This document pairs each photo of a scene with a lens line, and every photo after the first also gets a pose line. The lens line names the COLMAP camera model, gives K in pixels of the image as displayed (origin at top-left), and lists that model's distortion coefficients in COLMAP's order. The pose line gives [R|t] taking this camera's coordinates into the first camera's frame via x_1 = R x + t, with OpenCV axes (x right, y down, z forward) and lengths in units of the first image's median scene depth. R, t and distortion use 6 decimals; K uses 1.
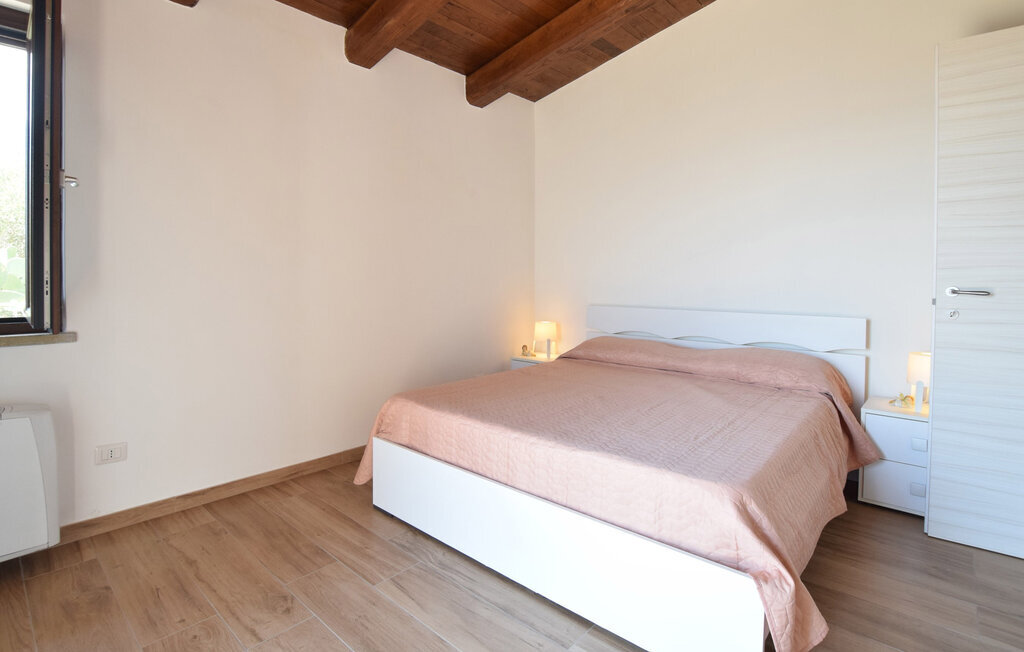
lens RADIAL K [[527.2, 0, 513.4], [0, 527.2, 303.7], [0, 0, 1]] dist [-0.051772, -0.000032]
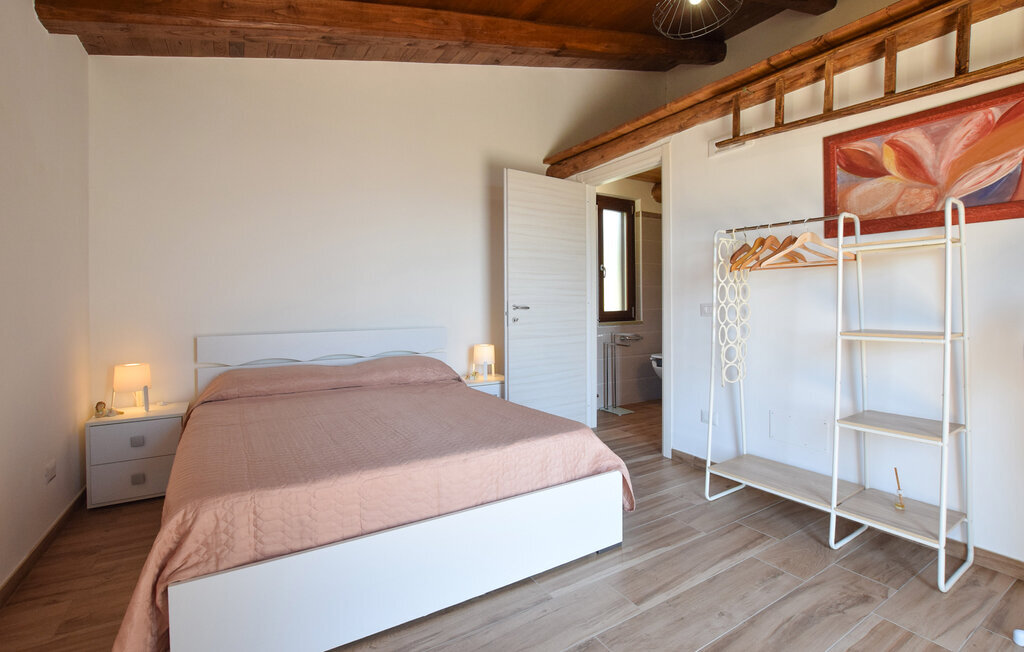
lens RADIAL K [[452.1, 0, 513.6], [0, 452.1, 315.1], [0, 0, 1]] dist [-0.037582, 0.005633]
pose [[0.268978, -0.036718, 0.962446, -0.663529], [0.053638, 0.998293, 0.023095, -0.032657], [-0.961652, 0.045411, 0.270488, 0.543454]]
